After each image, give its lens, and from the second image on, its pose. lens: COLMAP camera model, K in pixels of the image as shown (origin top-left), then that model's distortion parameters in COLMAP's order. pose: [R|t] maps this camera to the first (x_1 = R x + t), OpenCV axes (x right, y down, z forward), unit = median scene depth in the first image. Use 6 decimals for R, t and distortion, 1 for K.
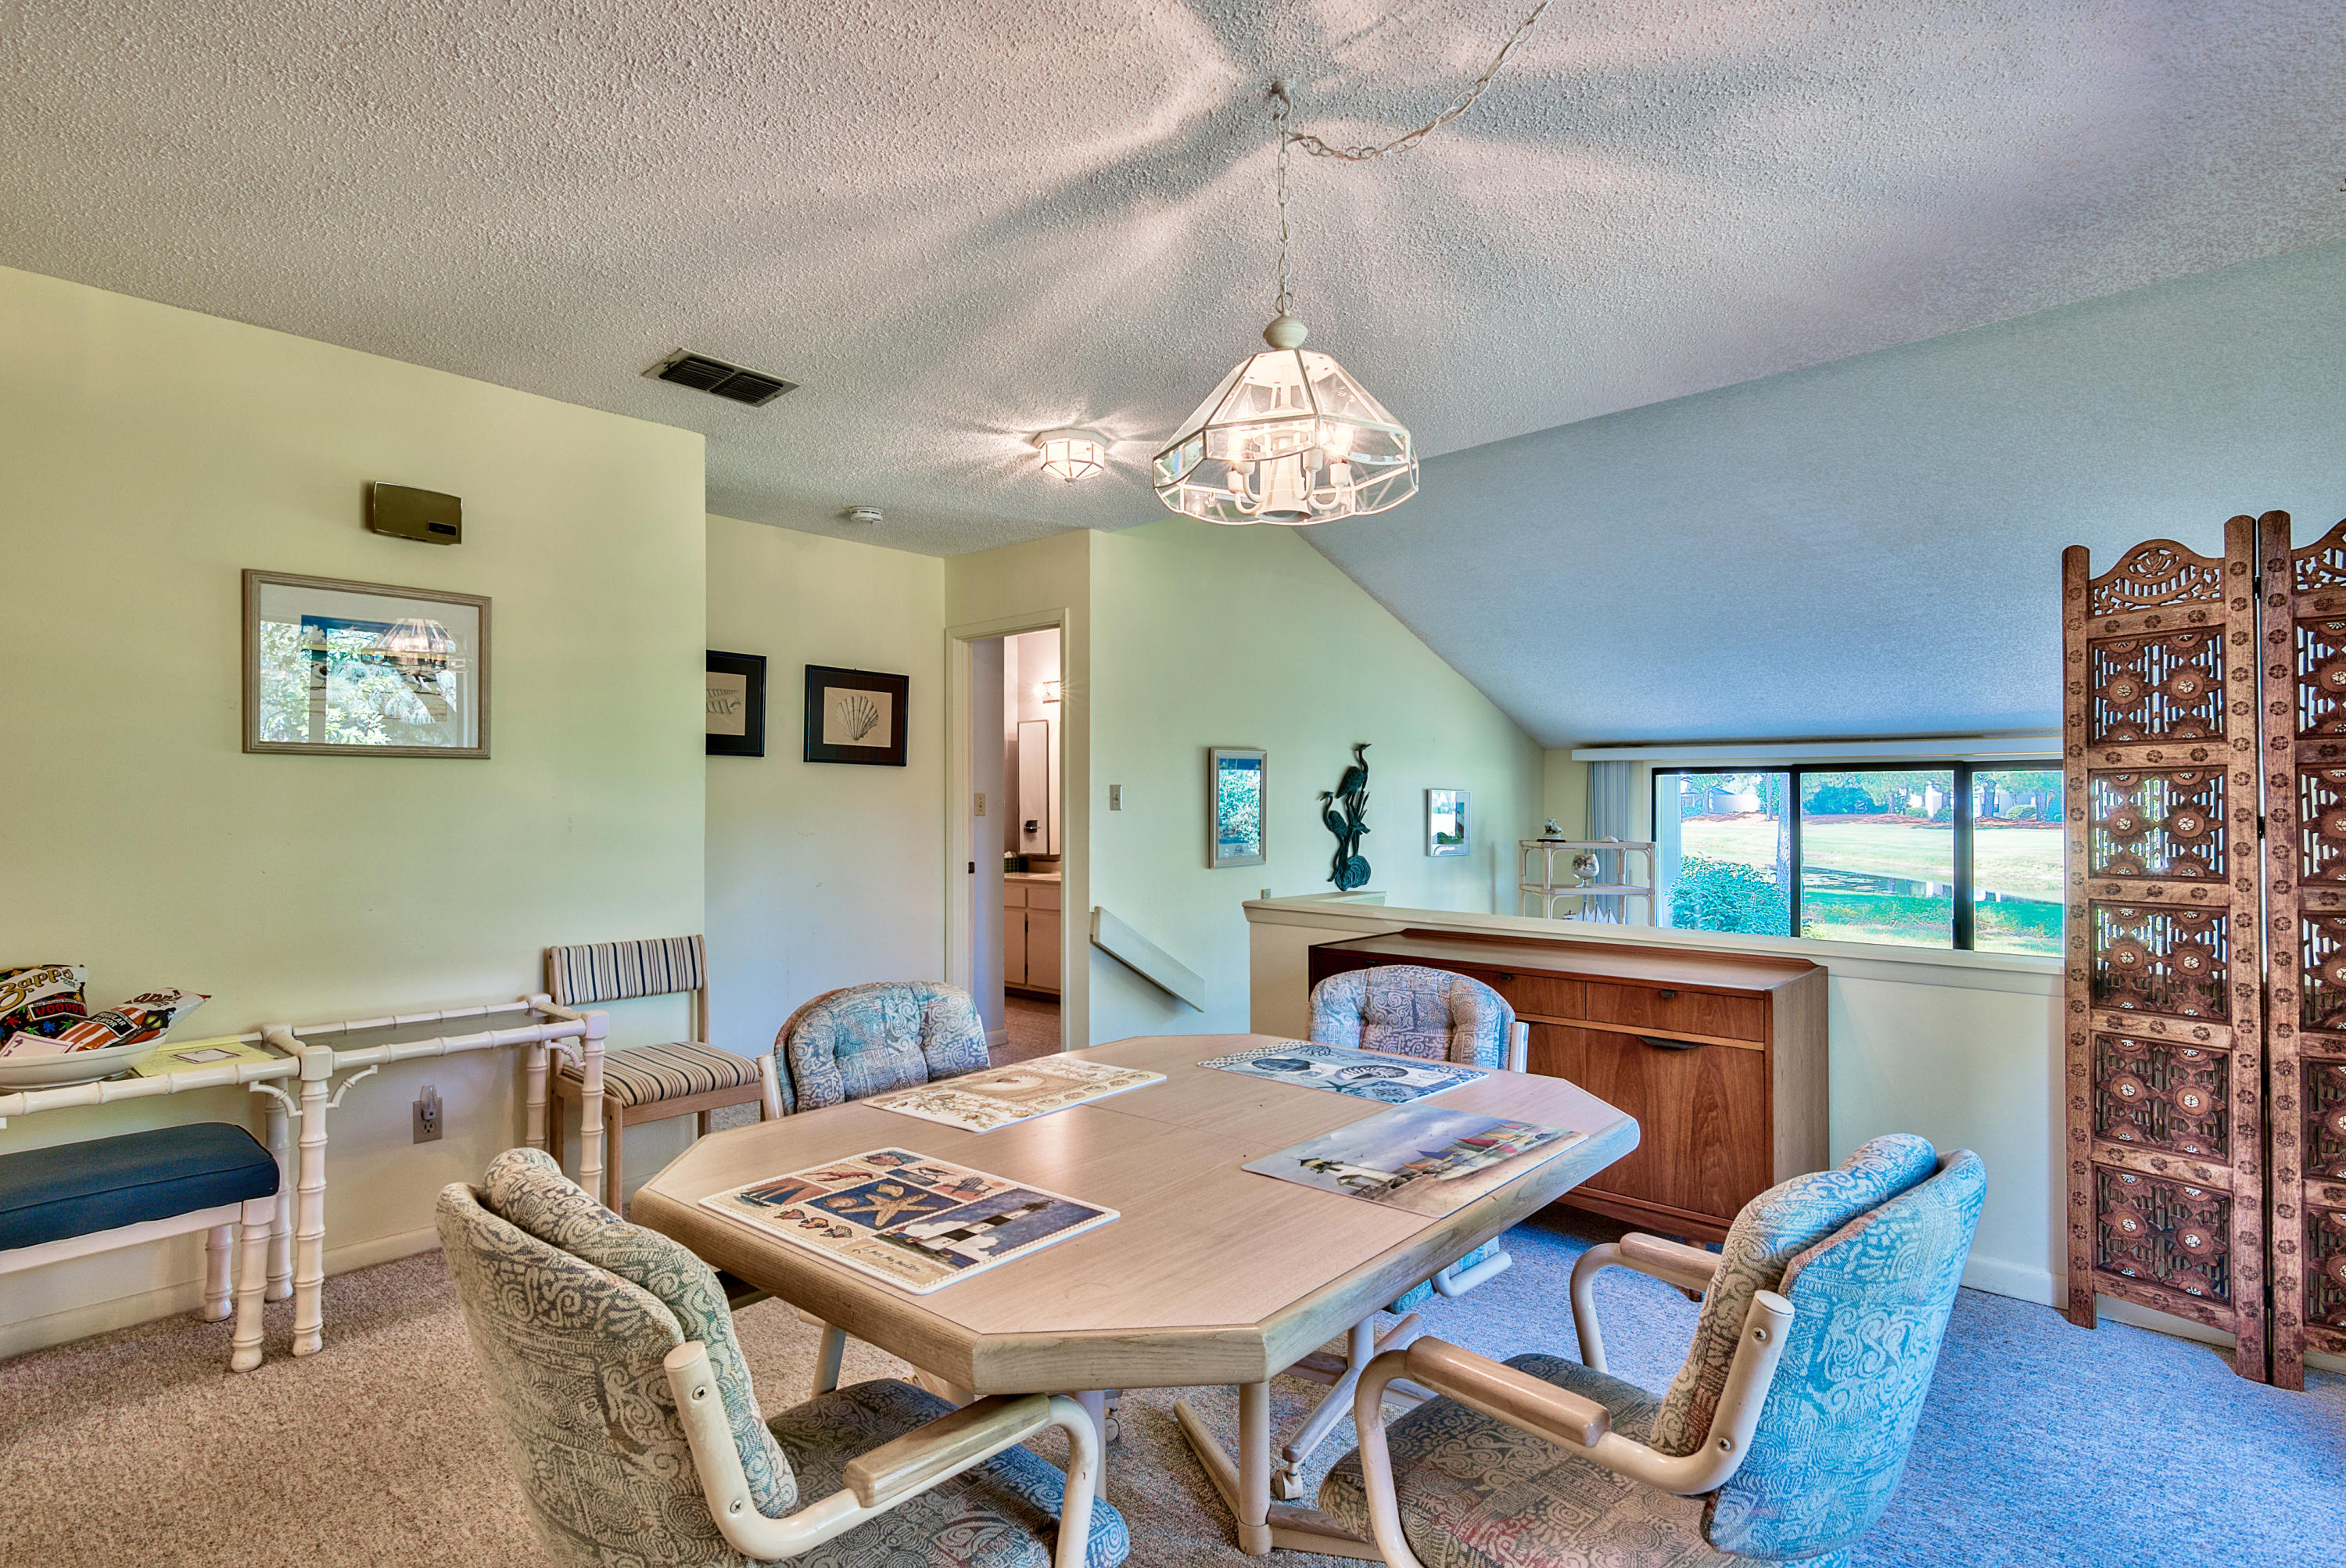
lens RADIAL K [[1141.9, 0, 1175.0], [0, 1141.9, 801.5], [0, 0, 1]] dist [-0.004090, -0.000015]
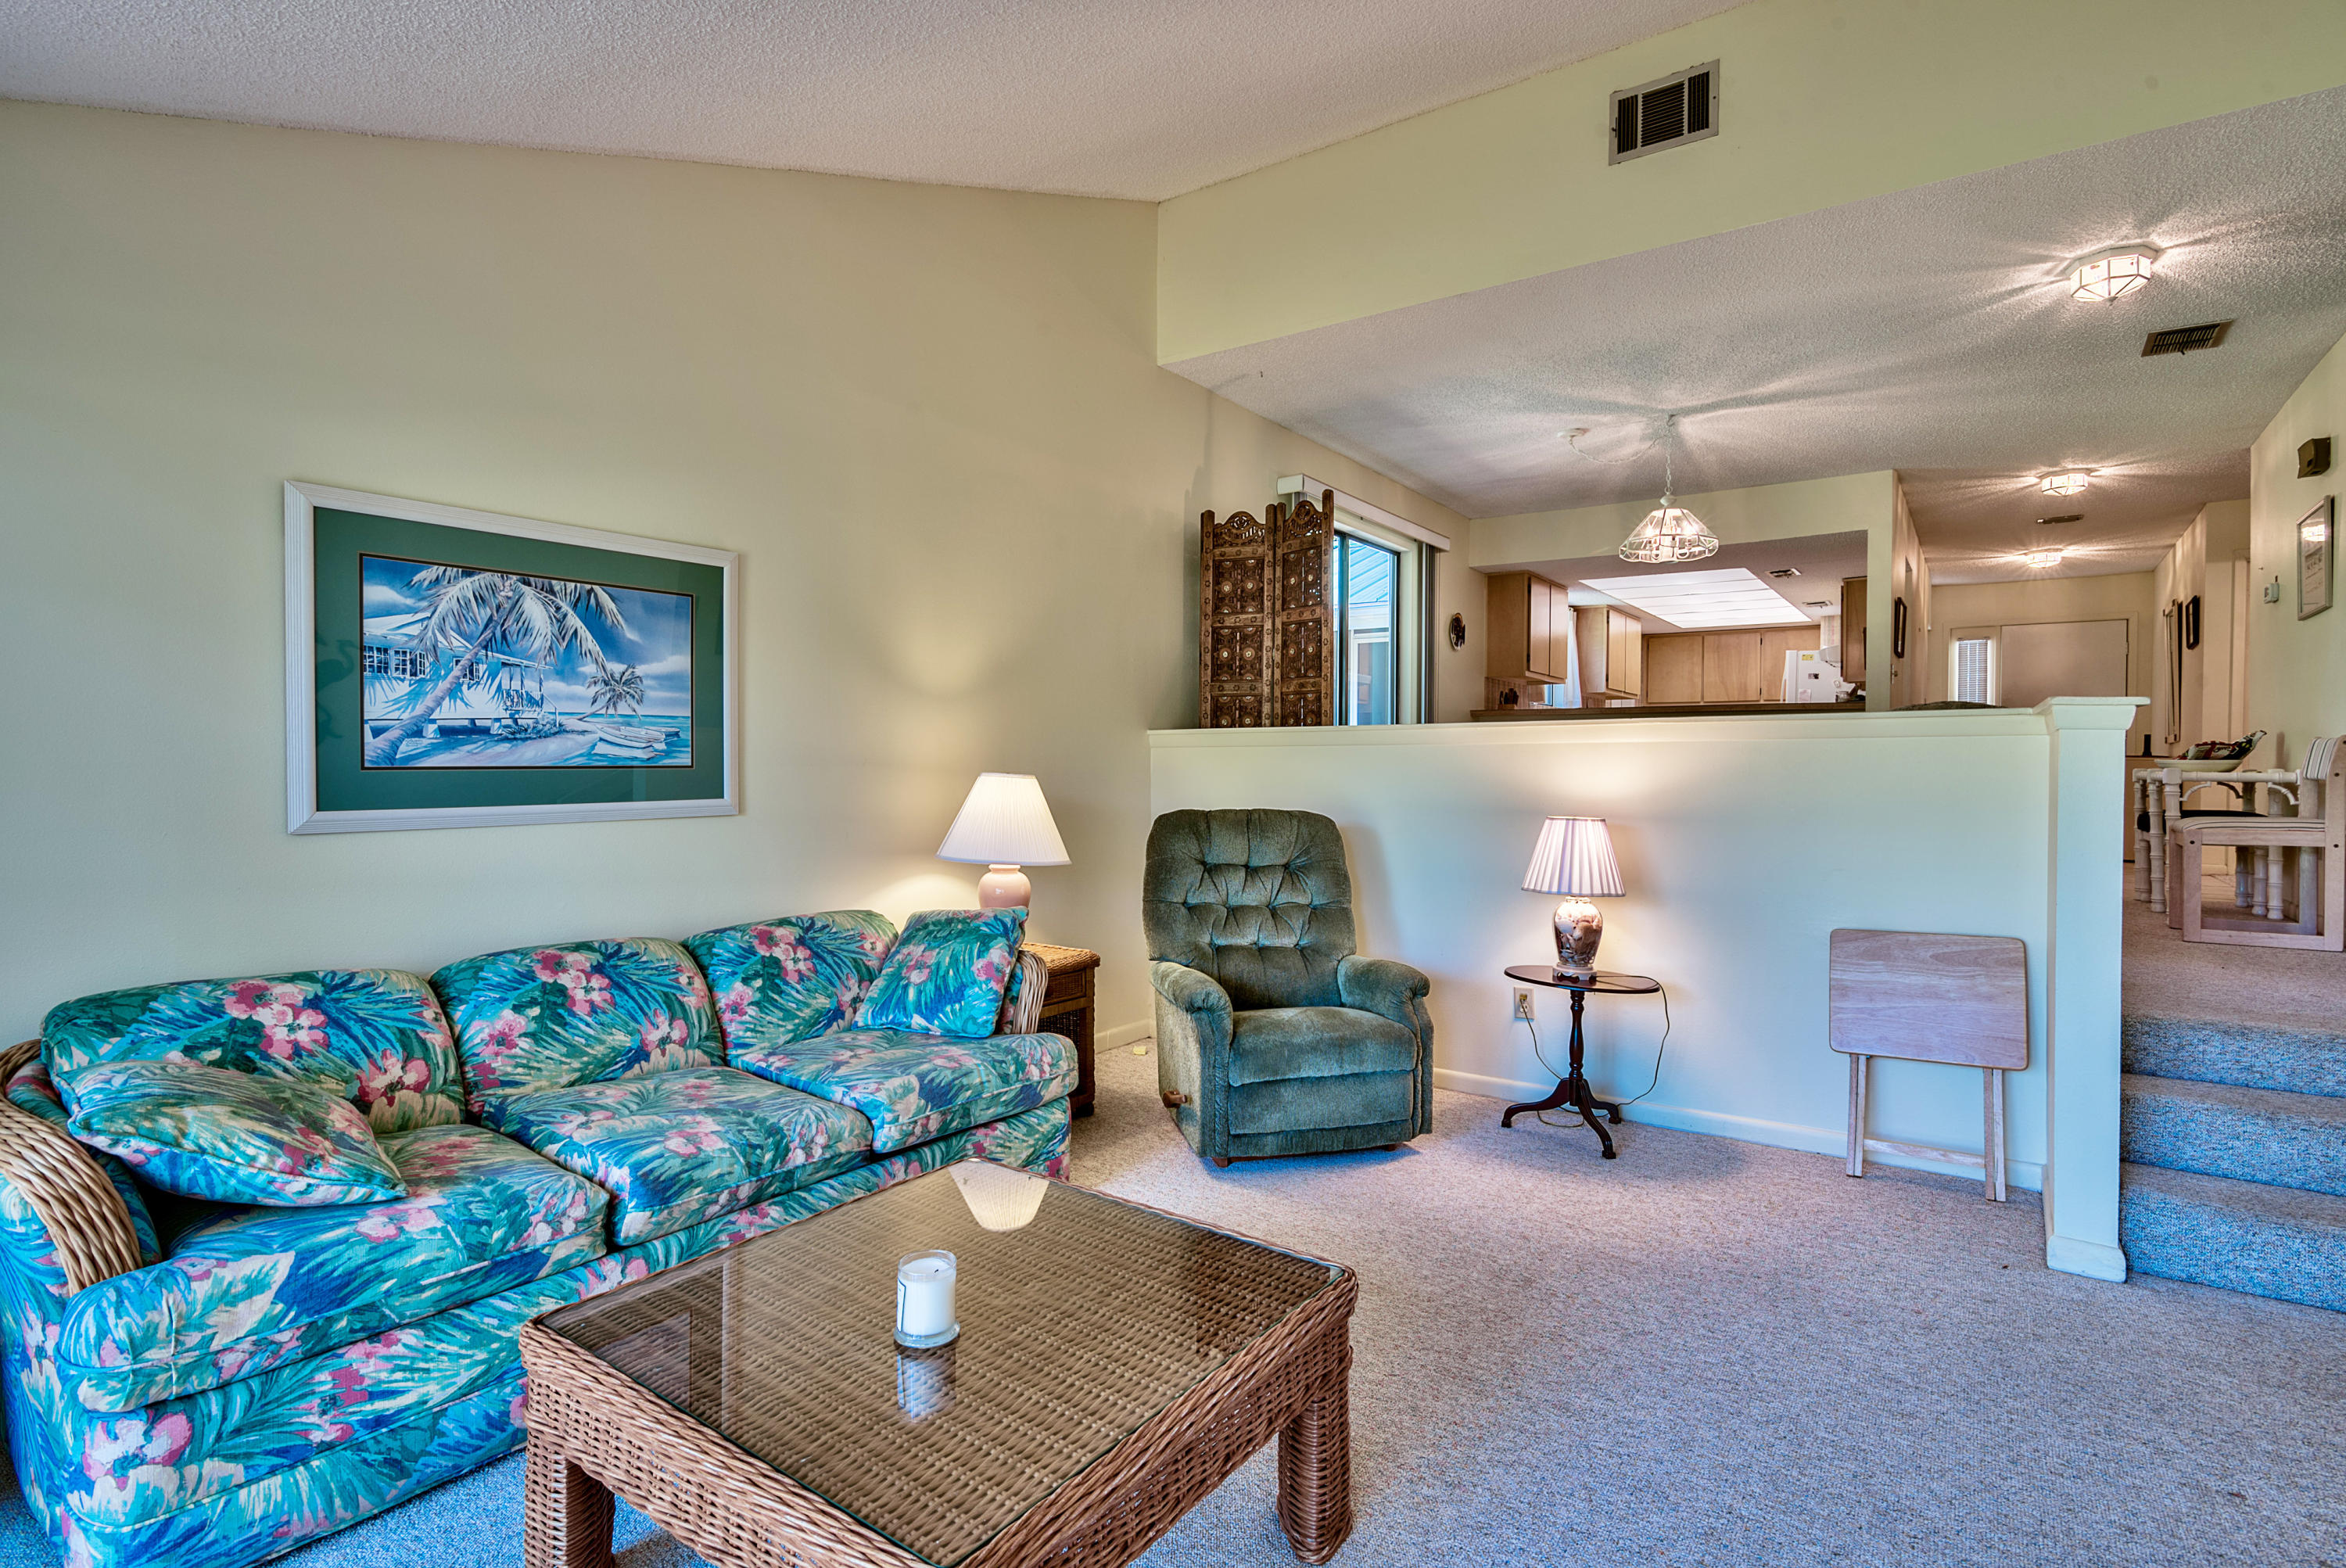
lens RADIAL K [[1181.0, 0, 1162.6], [0, 1181.0, 763.7], [0, 0, 1]] dist [-0.000171, -0.000287]
pose [[-0.991748, -0.003244, -0.128159, 1.553454], [-0.002295, 0.999969, -0.007548, 0.259381], [0.128179, -0.007191, -0.991725, 3.356067]]
